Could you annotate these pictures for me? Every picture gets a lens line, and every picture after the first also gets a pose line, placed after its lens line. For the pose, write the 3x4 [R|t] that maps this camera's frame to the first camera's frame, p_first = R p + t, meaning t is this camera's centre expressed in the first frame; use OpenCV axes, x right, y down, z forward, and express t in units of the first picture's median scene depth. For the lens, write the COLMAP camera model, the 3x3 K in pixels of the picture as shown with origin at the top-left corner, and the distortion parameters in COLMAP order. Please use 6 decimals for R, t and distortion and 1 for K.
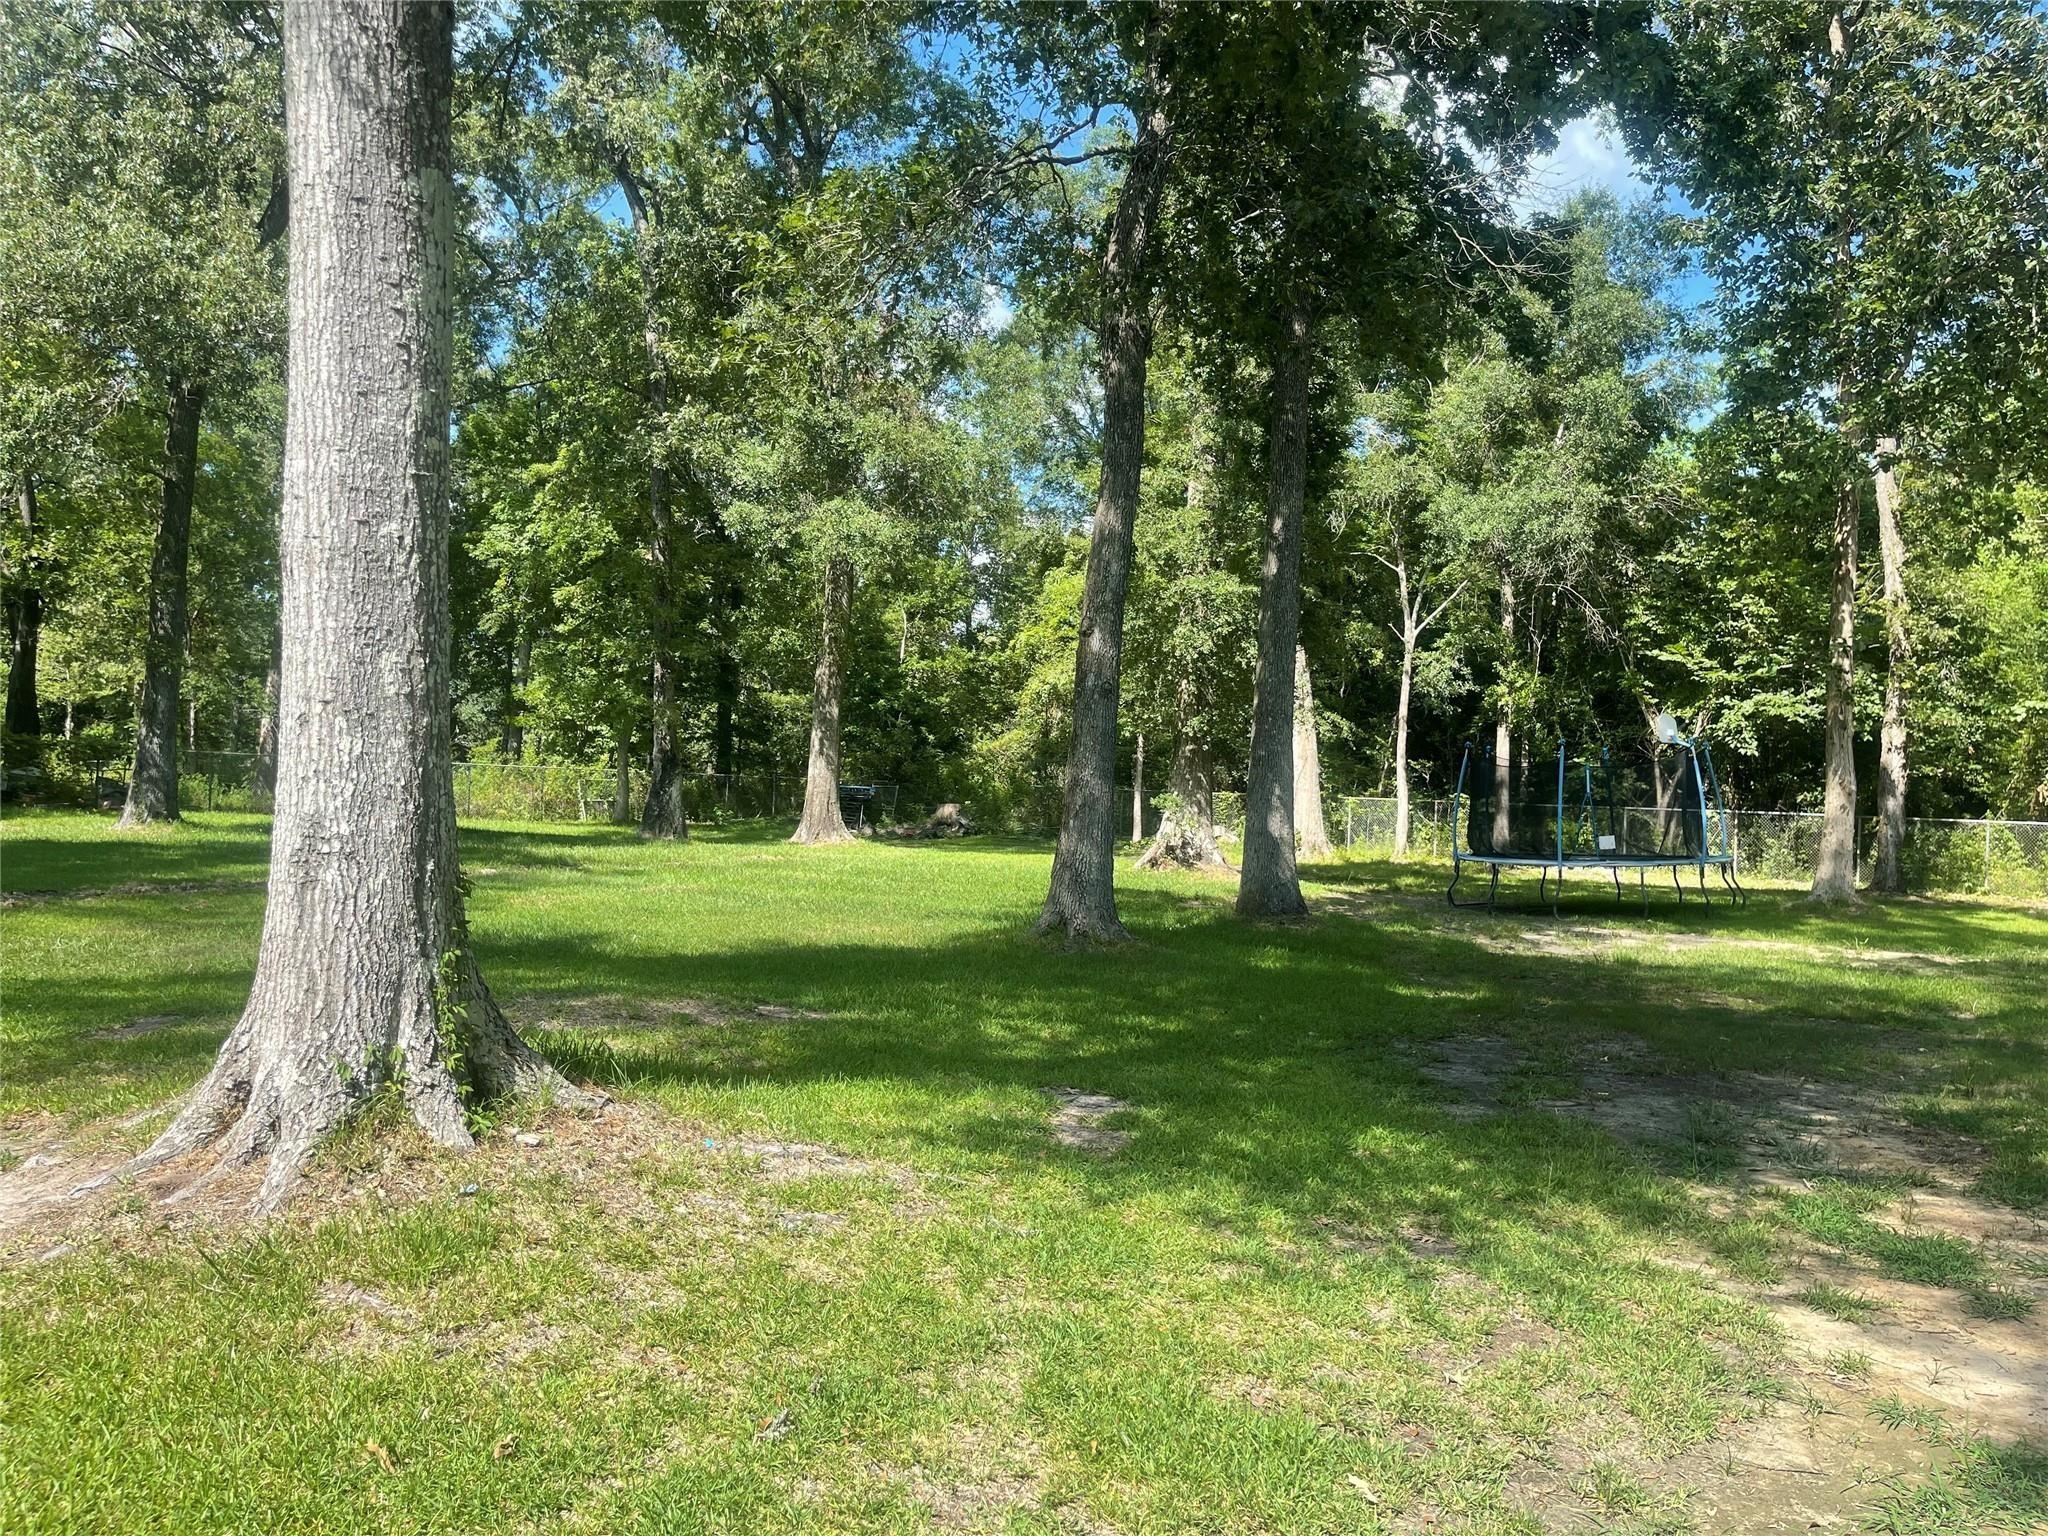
lens RADIAL K [[1534.5, 0, 1023.0], [0, 1534.5, 780.0], [0, 0, 1]] dist [0.002556, 0.000981]
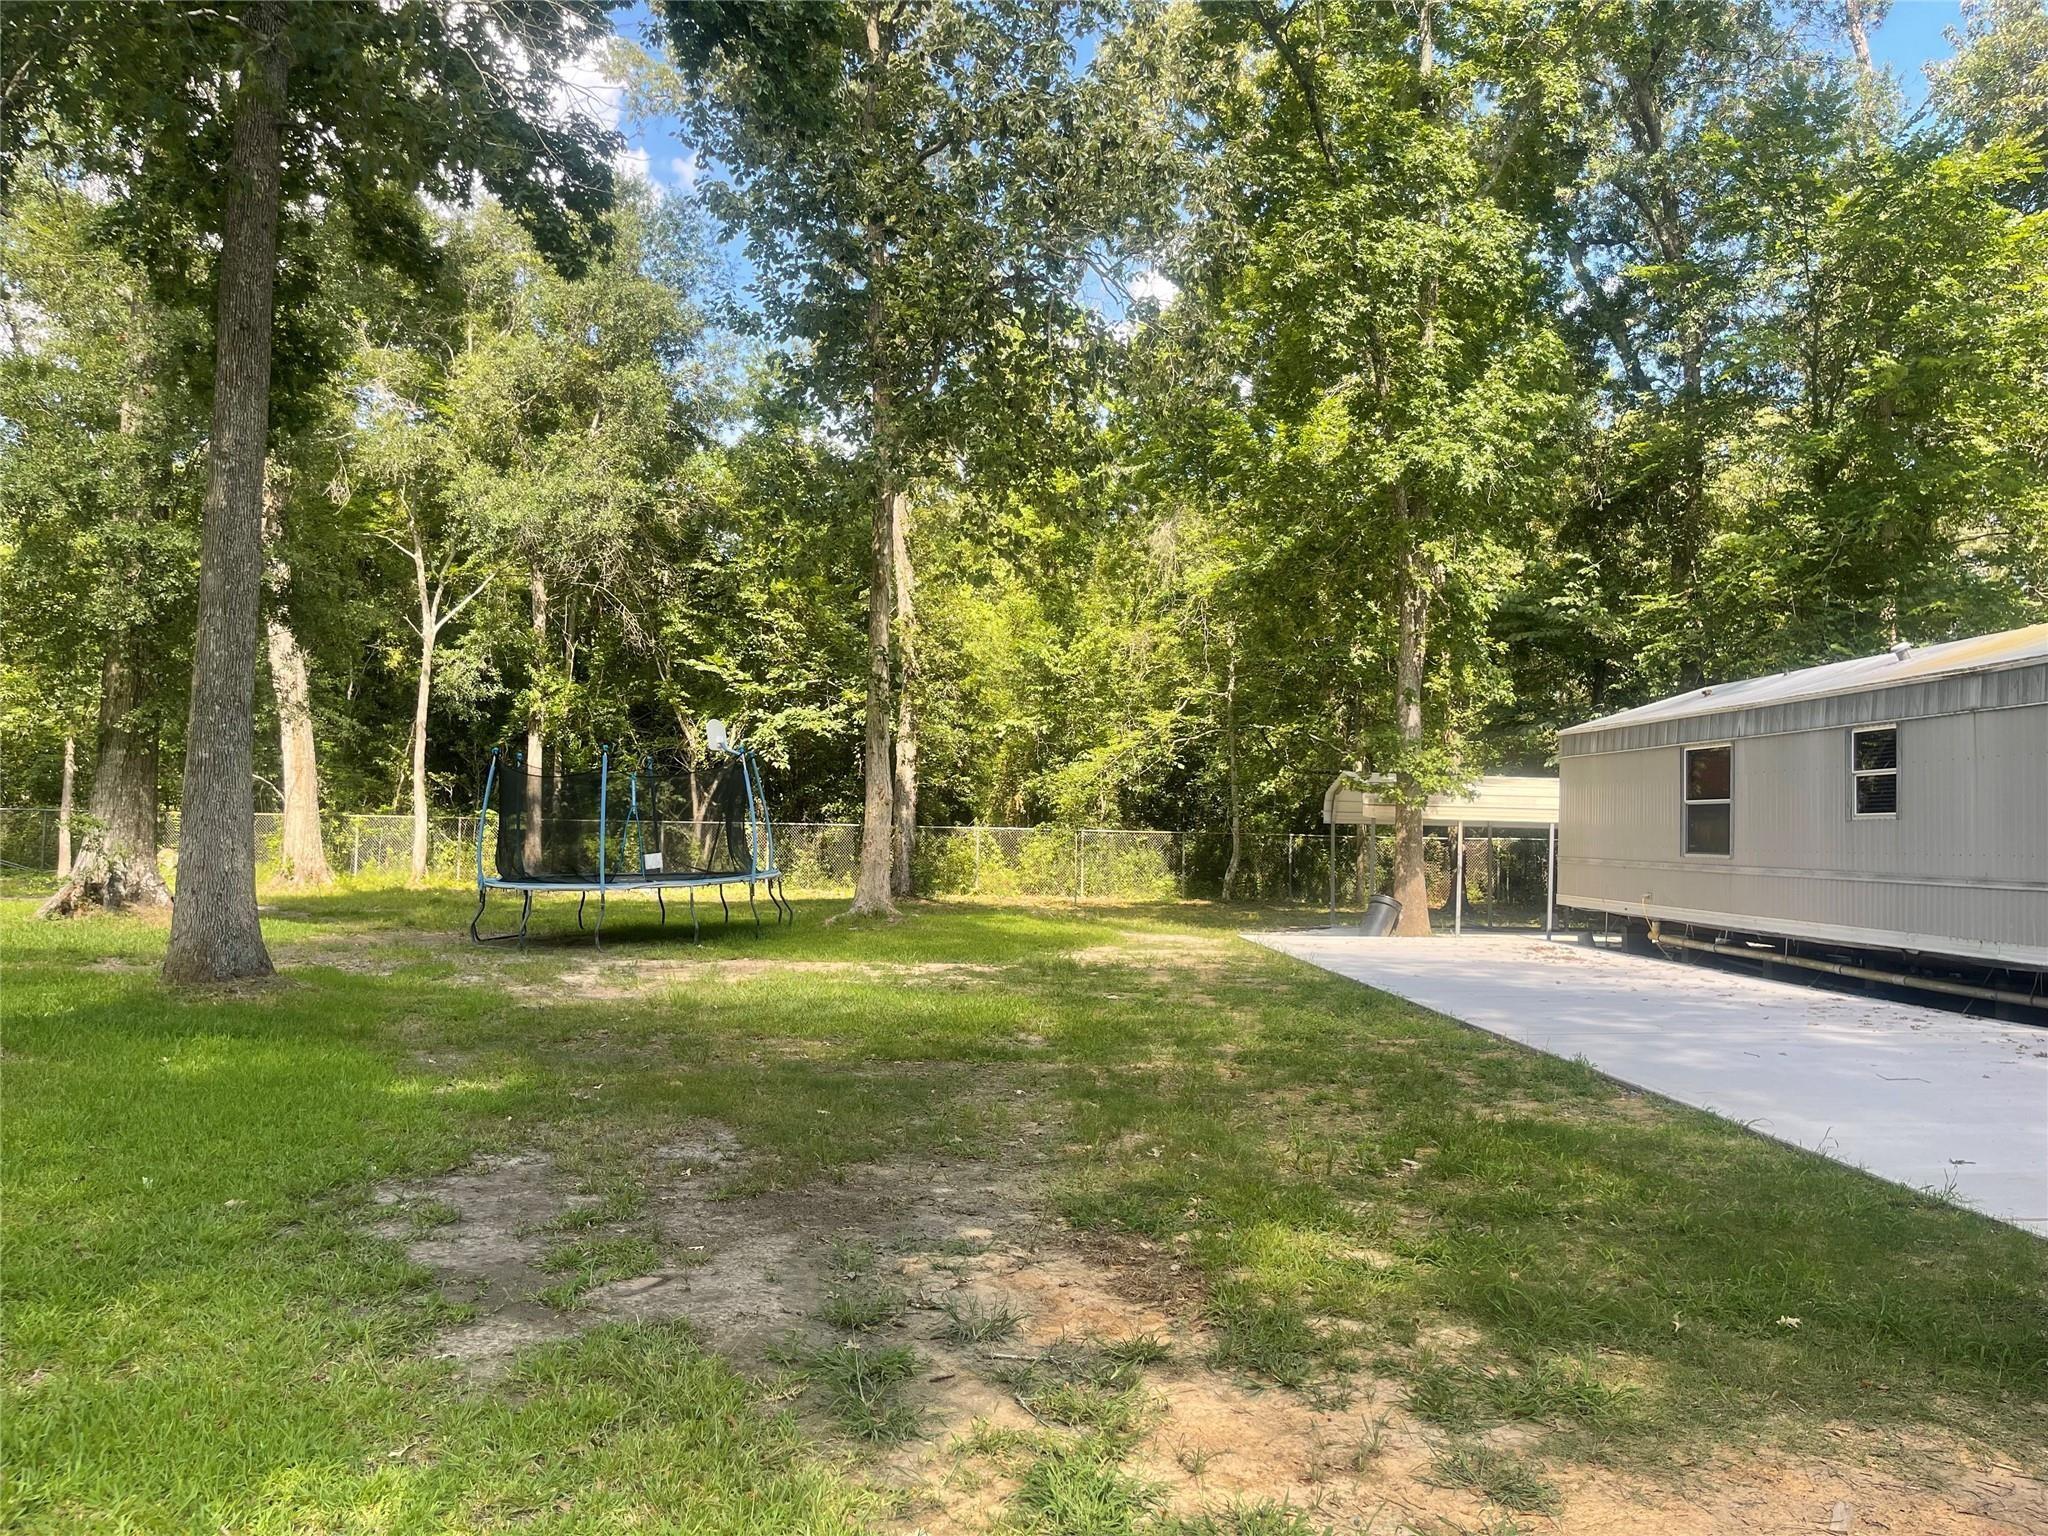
lens RADIAL K [[1503.3, 0, 1027.0], [0, 1503.3, 765.5], [0, 0, 1]] dist [0.030490, -0.074654]
pose [[0.813826, 0.004257, 0.581094, 0.029619], [0.007349, 0.999818, -0.017617, 0.001247], [-0.581063, 0.018608, 0.813646, 0.099902]]
